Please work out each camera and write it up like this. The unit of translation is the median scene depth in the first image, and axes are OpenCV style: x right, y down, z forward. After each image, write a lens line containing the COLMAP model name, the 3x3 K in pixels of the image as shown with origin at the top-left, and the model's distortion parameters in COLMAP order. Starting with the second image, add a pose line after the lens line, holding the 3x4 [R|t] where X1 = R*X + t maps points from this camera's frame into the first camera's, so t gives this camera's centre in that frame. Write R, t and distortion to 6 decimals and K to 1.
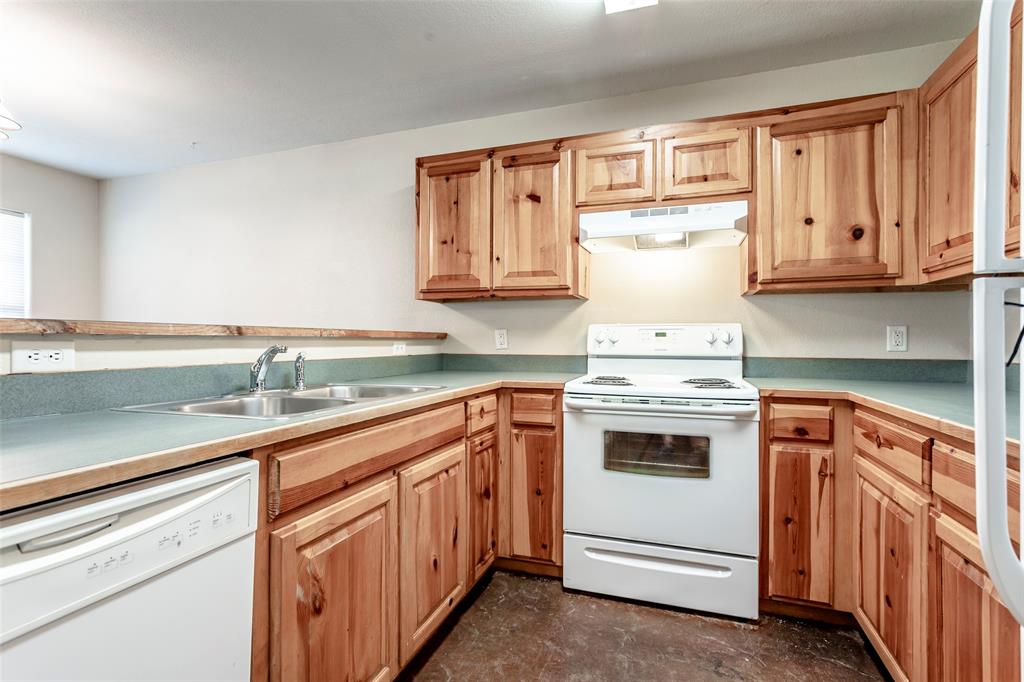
lens RADIAL K [[486.5, 0, 514.3], [0, 486.5, 342.1], [0, 0, 1]] dist [-0.002724, 0.000820]
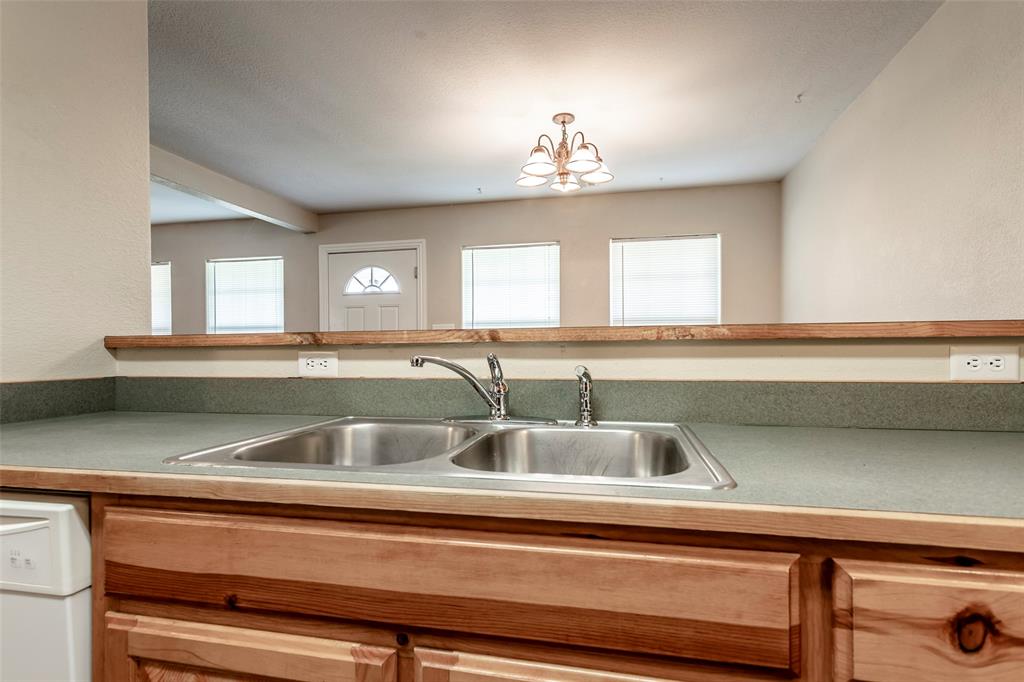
lens RADIAL K [[501.6, 0, 514.0], [0, 501.6, 354.6], [0, 0, 1]] dist [0.003758, 0.000462]
pose [[0.120925, 0.008971, -0.992621, 0.154023], [0.006147, 0.999933, 0.009786, -0.000906], [0.992643, -0.007285, 0.120862, 0.708962]]
